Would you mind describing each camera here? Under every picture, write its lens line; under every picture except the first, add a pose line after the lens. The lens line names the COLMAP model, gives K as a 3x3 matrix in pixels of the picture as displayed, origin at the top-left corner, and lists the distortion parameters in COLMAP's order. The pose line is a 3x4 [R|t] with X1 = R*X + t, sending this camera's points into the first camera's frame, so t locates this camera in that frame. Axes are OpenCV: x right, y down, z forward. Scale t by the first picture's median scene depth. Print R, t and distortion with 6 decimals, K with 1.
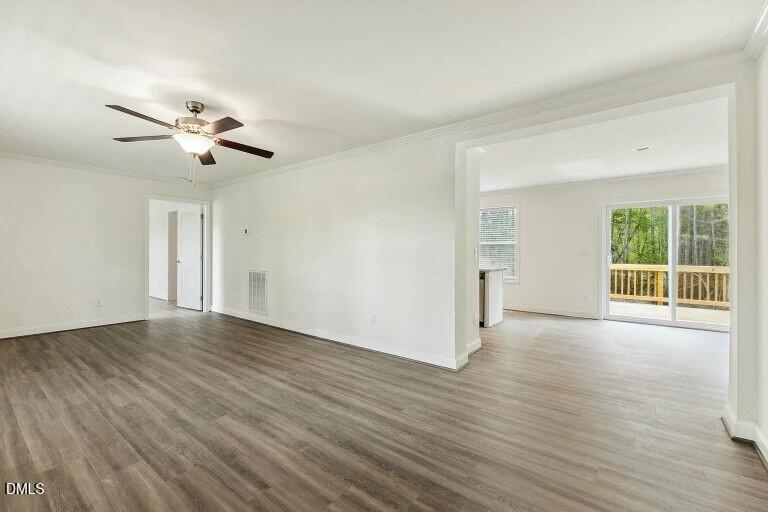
lens RADIAL K [[336.9, 0, 385.7], [0, 336.9, 251.5], [0, 0, 1]] dist [0.012455, -0.000199]
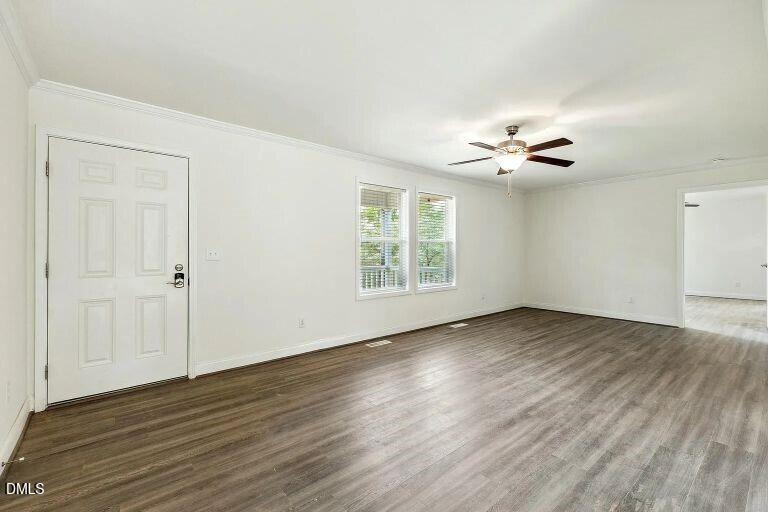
lens RADIAL K [[336.9, 0, 385.7], [0, 336.9, 251.5], [0, 0, 1]] dist [0.012455, -0.000199]
pose [[-0.198213, -0.000821, -0.980159, 0.609818], [0.001225, 0.999999, -0.001085, -0.001400], [0.980158, -0.001415, -0.198212, 0.720215]]
